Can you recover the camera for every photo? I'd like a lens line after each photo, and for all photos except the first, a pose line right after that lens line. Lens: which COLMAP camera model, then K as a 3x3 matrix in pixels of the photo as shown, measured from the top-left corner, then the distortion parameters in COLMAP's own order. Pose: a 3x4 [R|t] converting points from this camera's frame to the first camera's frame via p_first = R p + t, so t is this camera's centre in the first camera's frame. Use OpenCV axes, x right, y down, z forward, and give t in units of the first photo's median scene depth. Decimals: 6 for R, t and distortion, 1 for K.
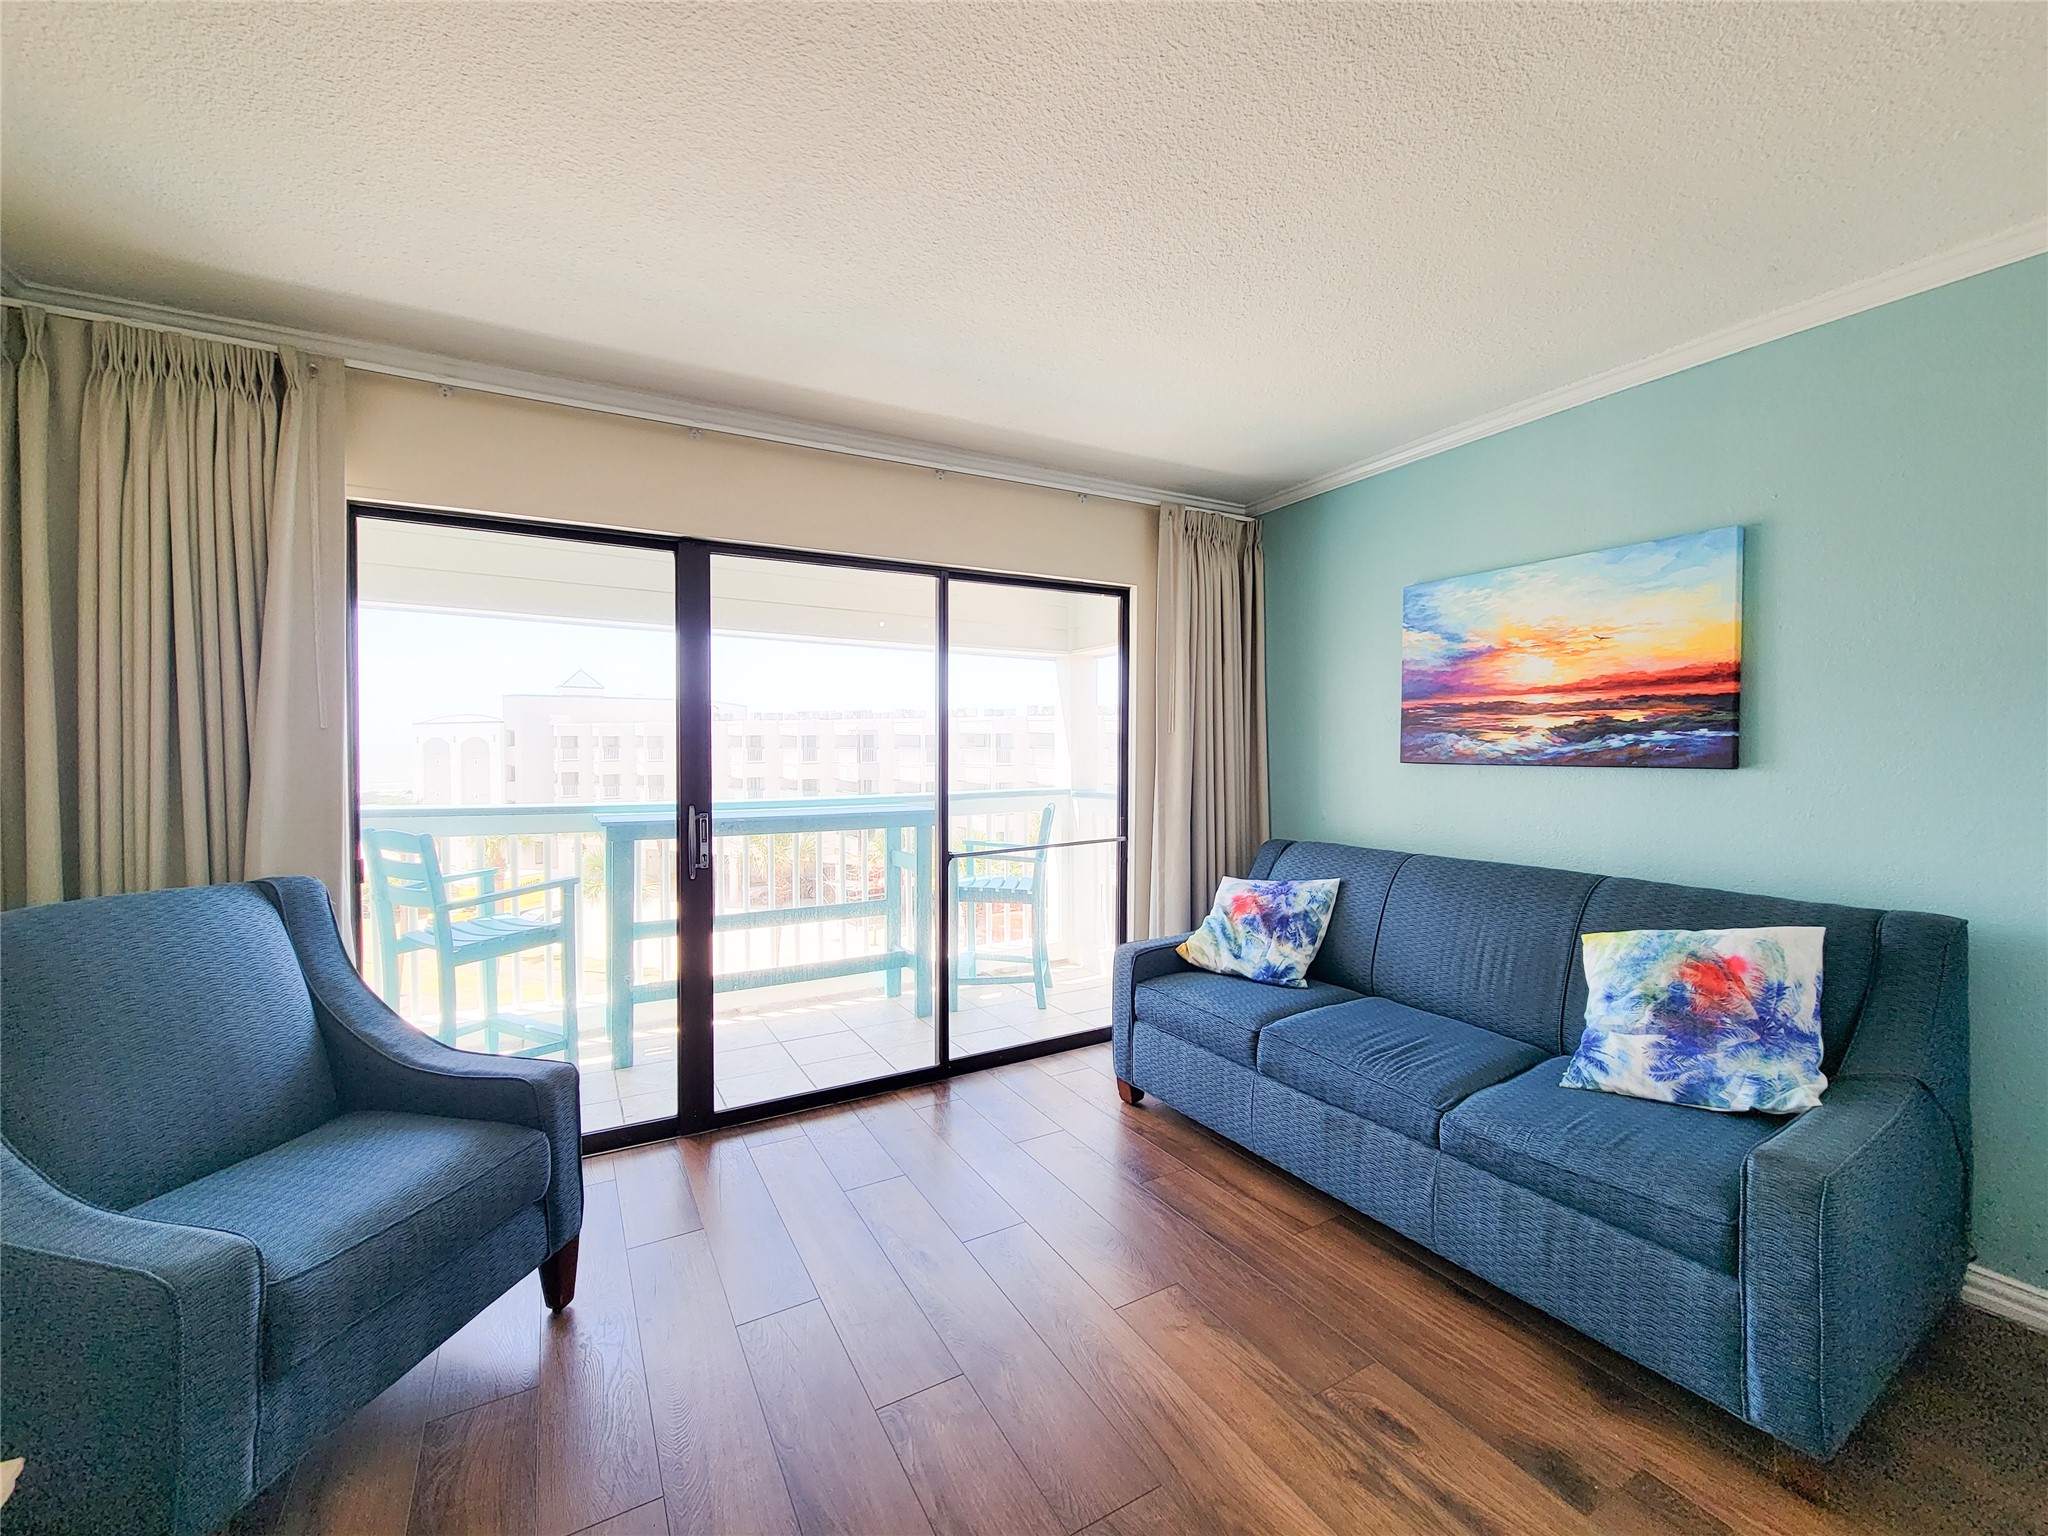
lens RADIAL K [[839.7, 0, 1032.0], [0, 839.7, 767.3], [0, 0, 1]] dist [-0.002502, -0.000200]
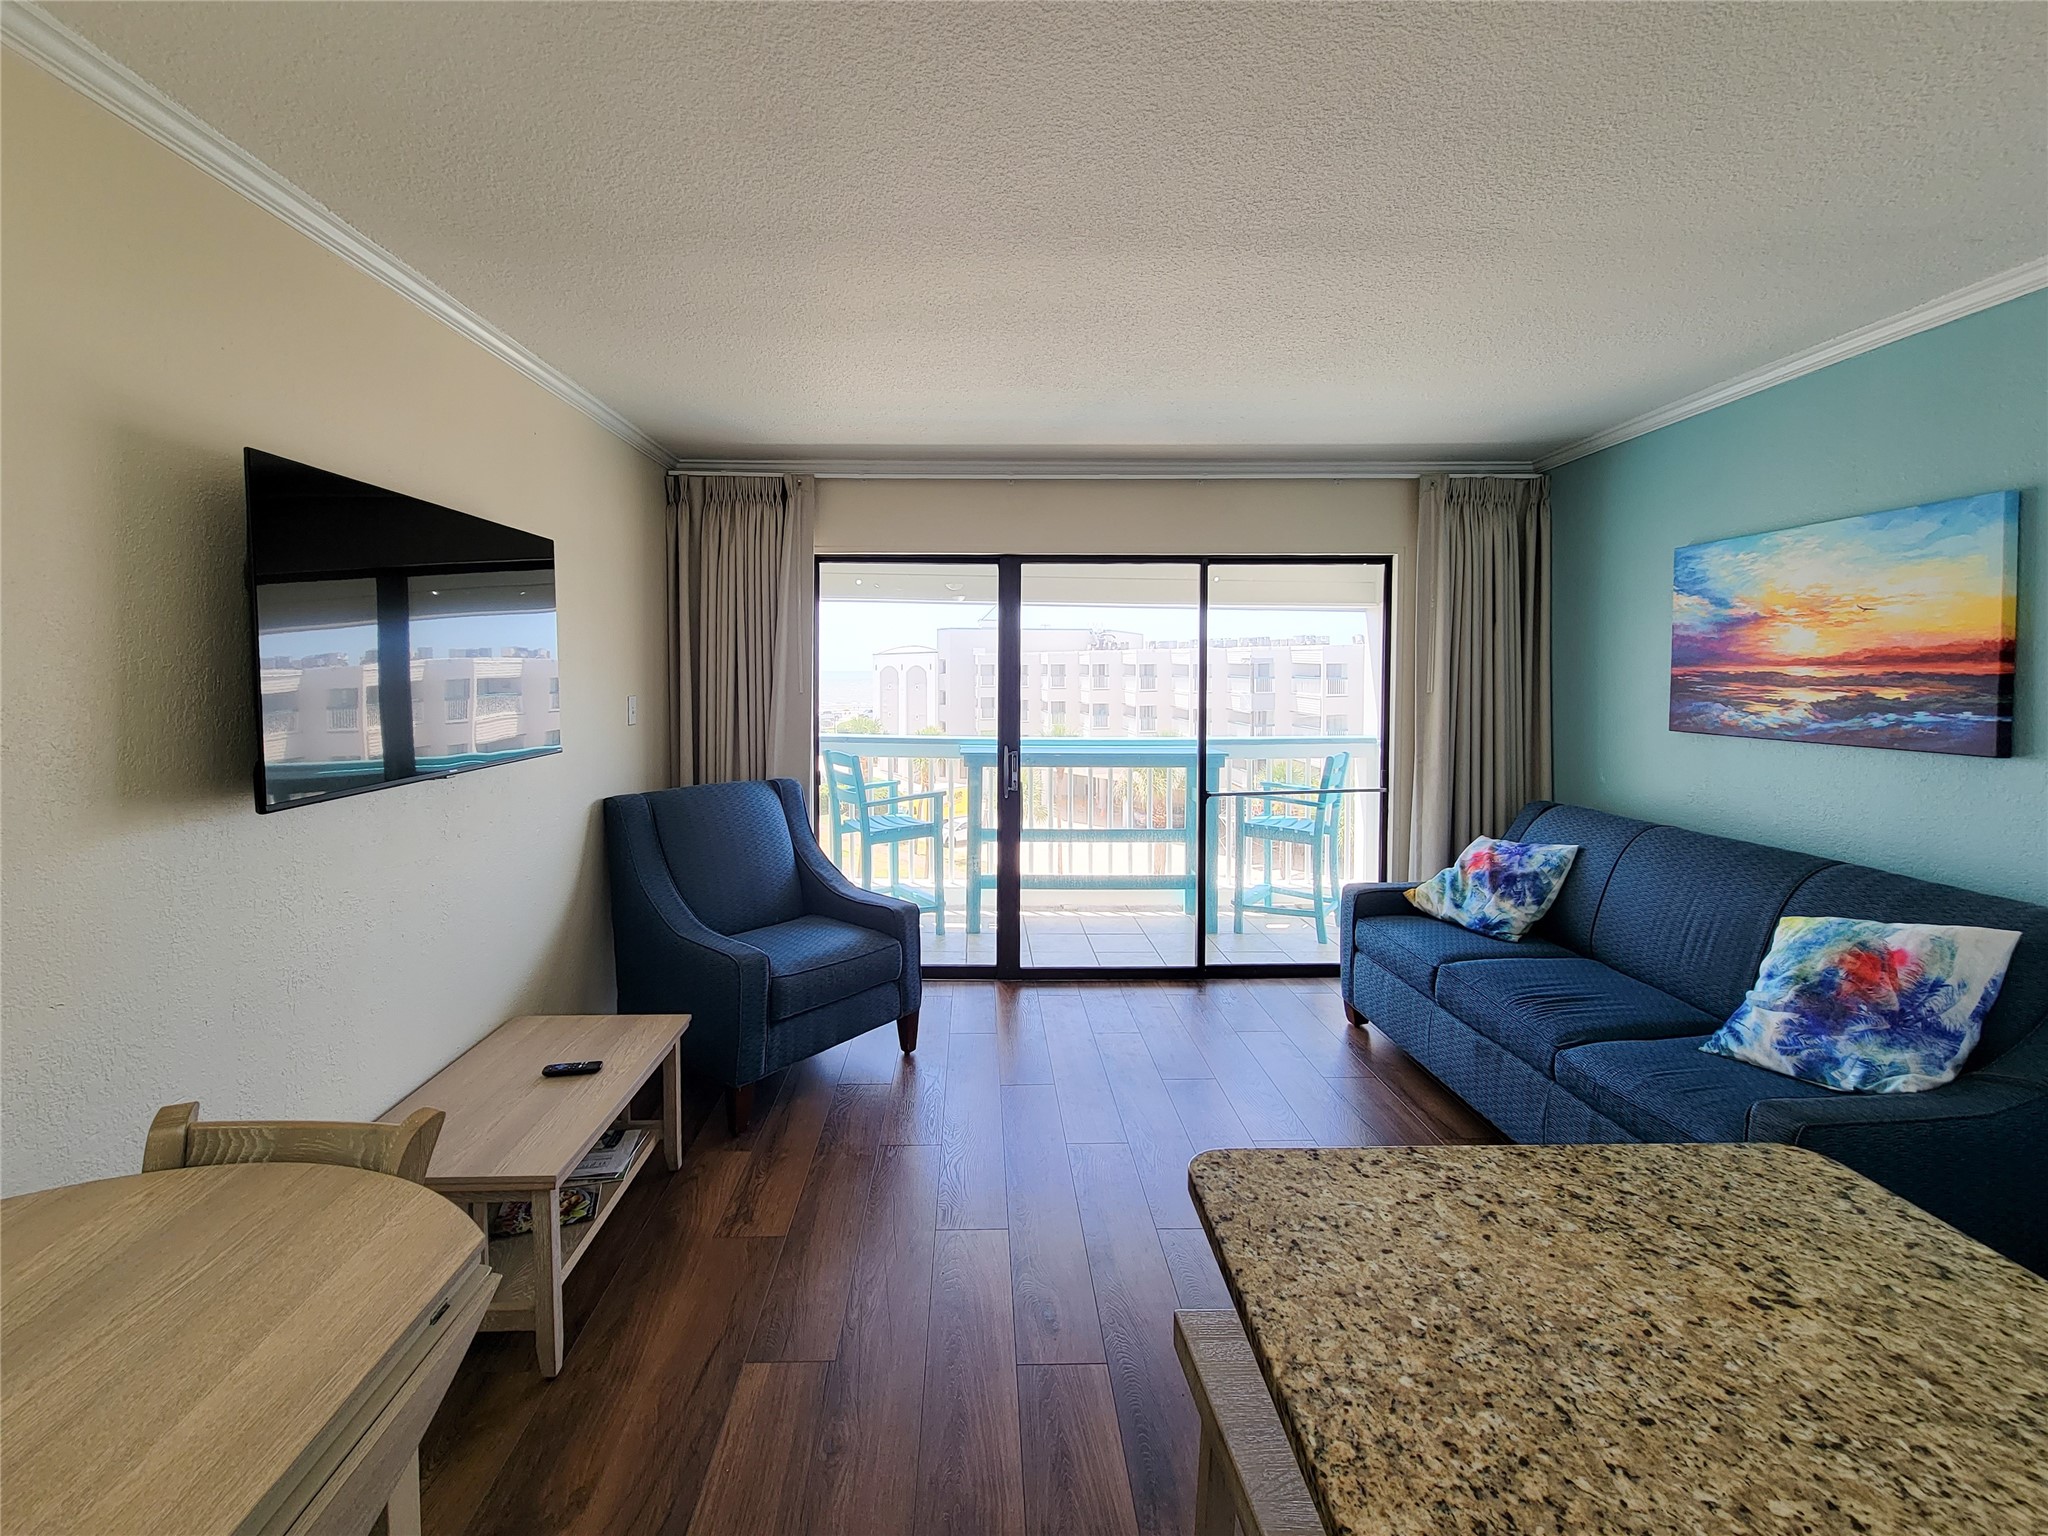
lens RADIAL K [[884.9, 0, 986.2], [0, 884.9, 698.0], [0, 0, 1]] dist [-0.002117, -0.000465]
pose [[0.873910, 0.017666, -0.485767, 0.288244], [-0.015933, 0.999843, 0.007696, -0.044667], [0.485827, 0.001014, 0.874054, -0.314554]]
